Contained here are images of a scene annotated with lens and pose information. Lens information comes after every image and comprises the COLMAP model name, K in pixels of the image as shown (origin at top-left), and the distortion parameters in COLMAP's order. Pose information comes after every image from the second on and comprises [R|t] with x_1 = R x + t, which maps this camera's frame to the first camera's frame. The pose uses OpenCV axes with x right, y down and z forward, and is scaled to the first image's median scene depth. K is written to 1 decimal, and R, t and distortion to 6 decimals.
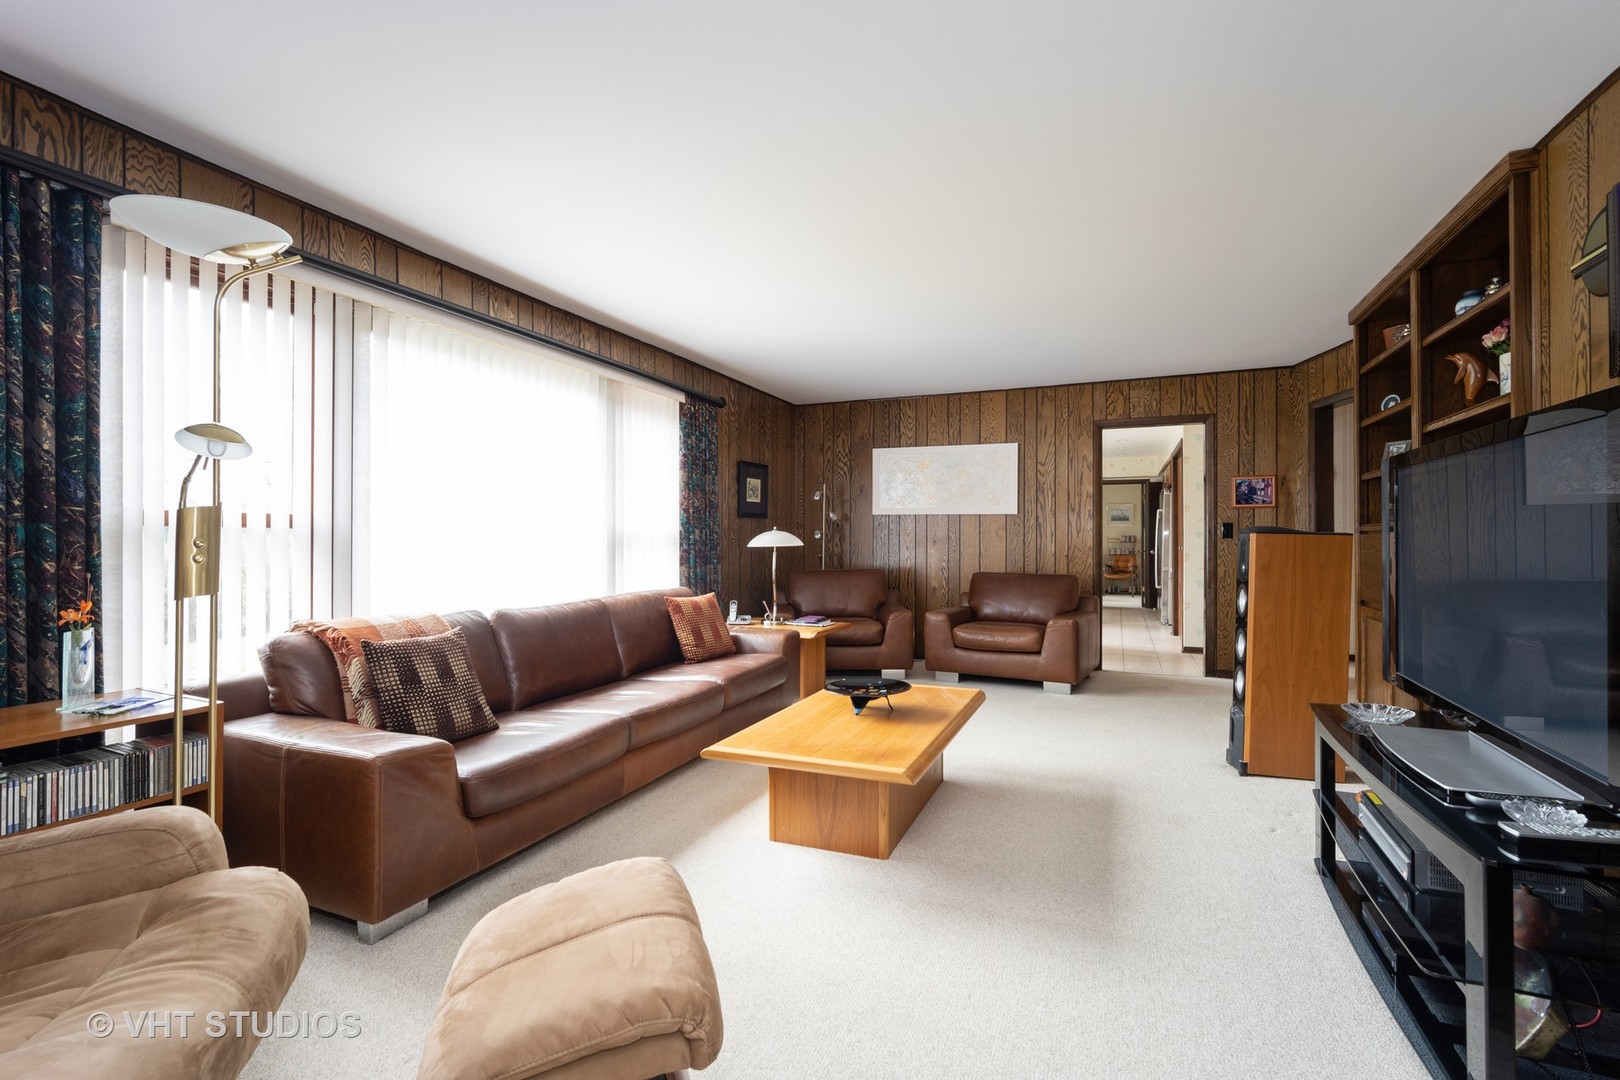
lens RADIAL K [[713.8, 0, 809.7], [0, 713.8, 522.4], [0, 0, 1]] dist [-0.015091, 0.005111]
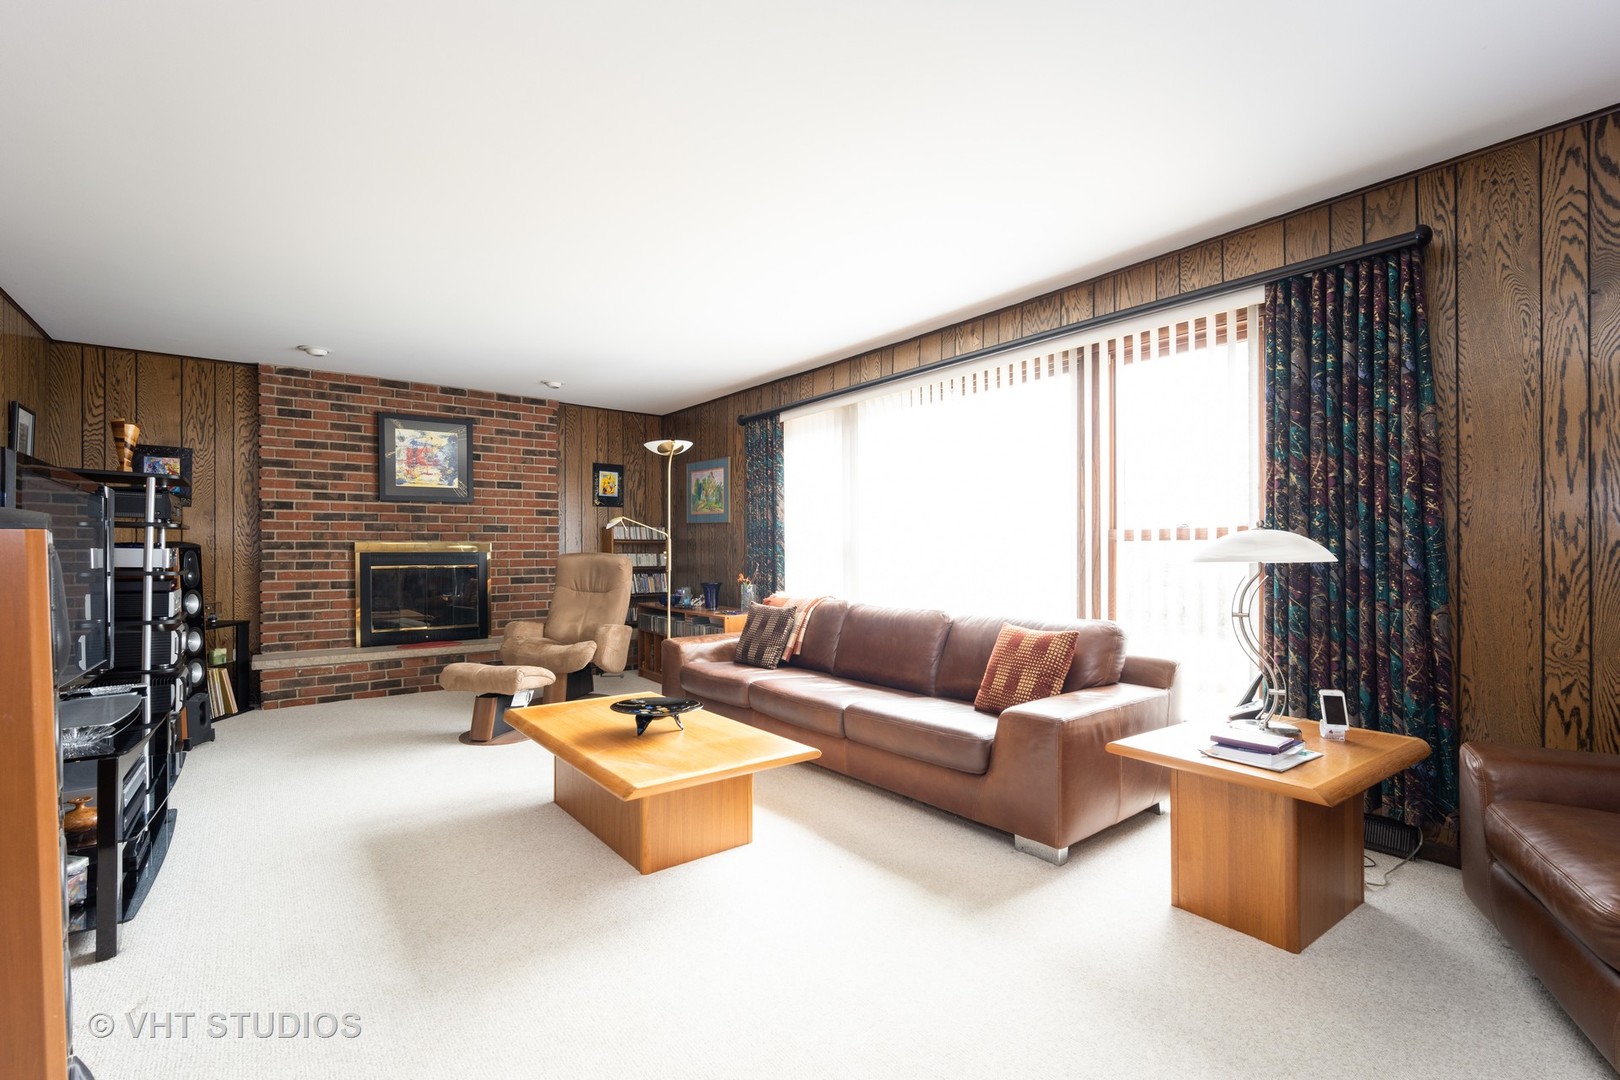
lens RADIAL K [[713.8, 0, 809.7], [0, 713.8, 522.4], [0, 0, 1]] dist [-0.015091, 0.005111]
pose [[-0.482135, -0.046886, -0.874841, 0.625858], [0.009058, 0.998247, -0.058492, 0.042108], [0.876050, -0.036126, -0.480865, 1.272708]]
